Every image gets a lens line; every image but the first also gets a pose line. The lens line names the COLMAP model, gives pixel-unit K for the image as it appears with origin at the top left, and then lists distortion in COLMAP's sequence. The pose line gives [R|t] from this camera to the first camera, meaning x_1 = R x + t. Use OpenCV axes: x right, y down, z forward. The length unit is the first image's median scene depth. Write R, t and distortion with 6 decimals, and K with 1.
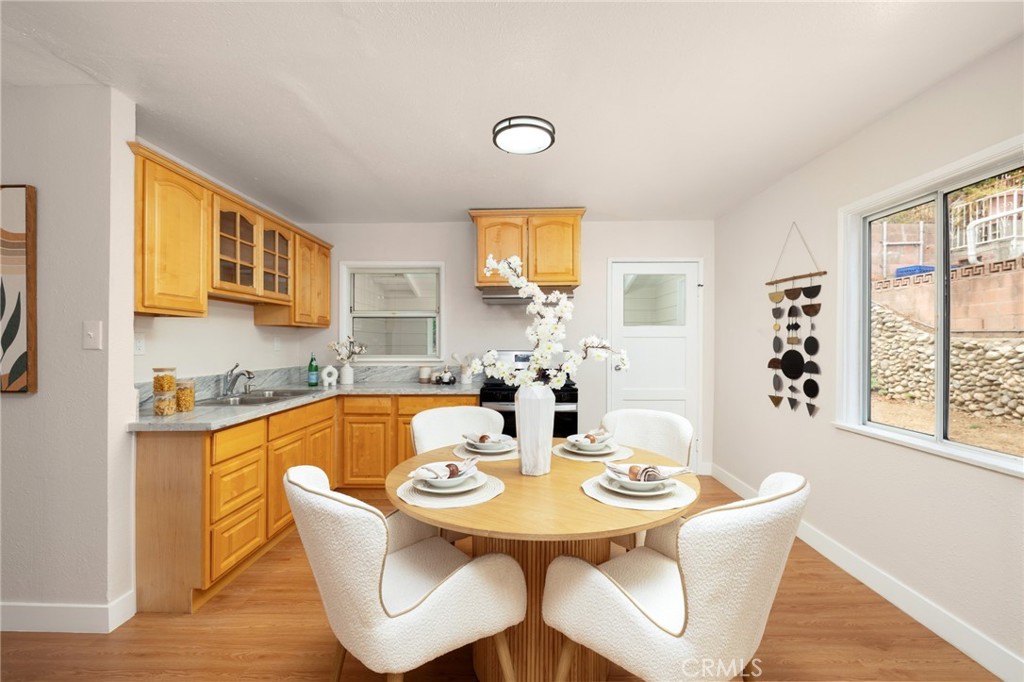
lens RADIAL K [[431.6, 0, 516.7], [0, 431.6, 341.9], [0, 0, 1]] dist [-0.004323, -0.000572]
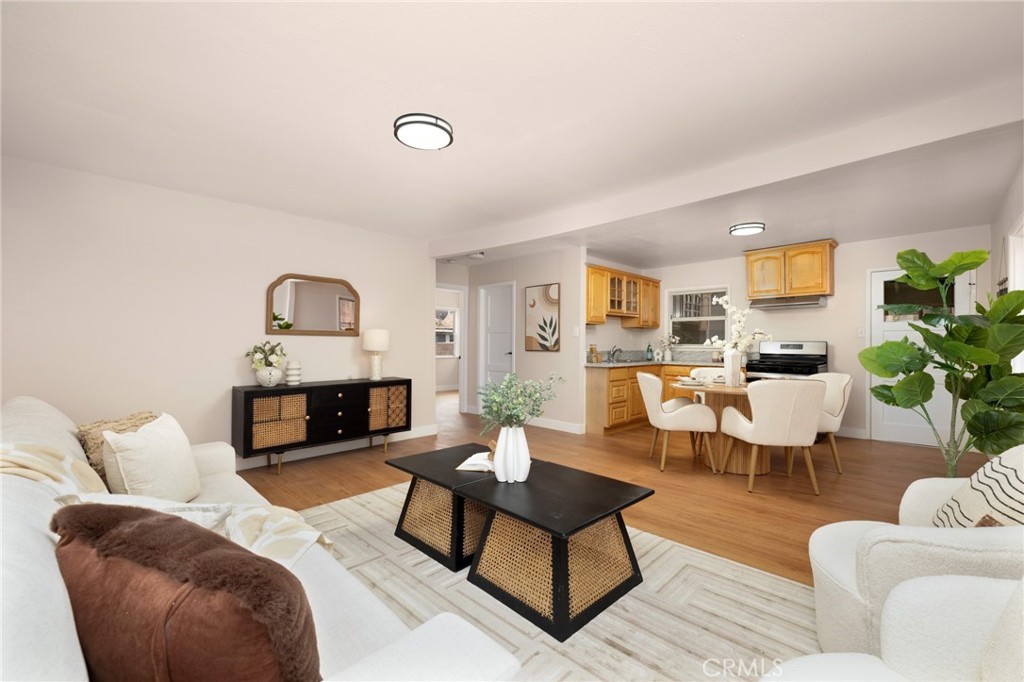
lens RADIAL K [[431.6, 0, 516.5], [0, 431.6, 341.2], [0, 0, 1]] dist [-0.004323, -0.000572]
pose [[0.730039, -0.000513, -0.683405, 0.462647], [-0.003134, 0.999987, -0.004099, 0.038437], [0.683398, 0.005135, 0.730028, -0.909304]]
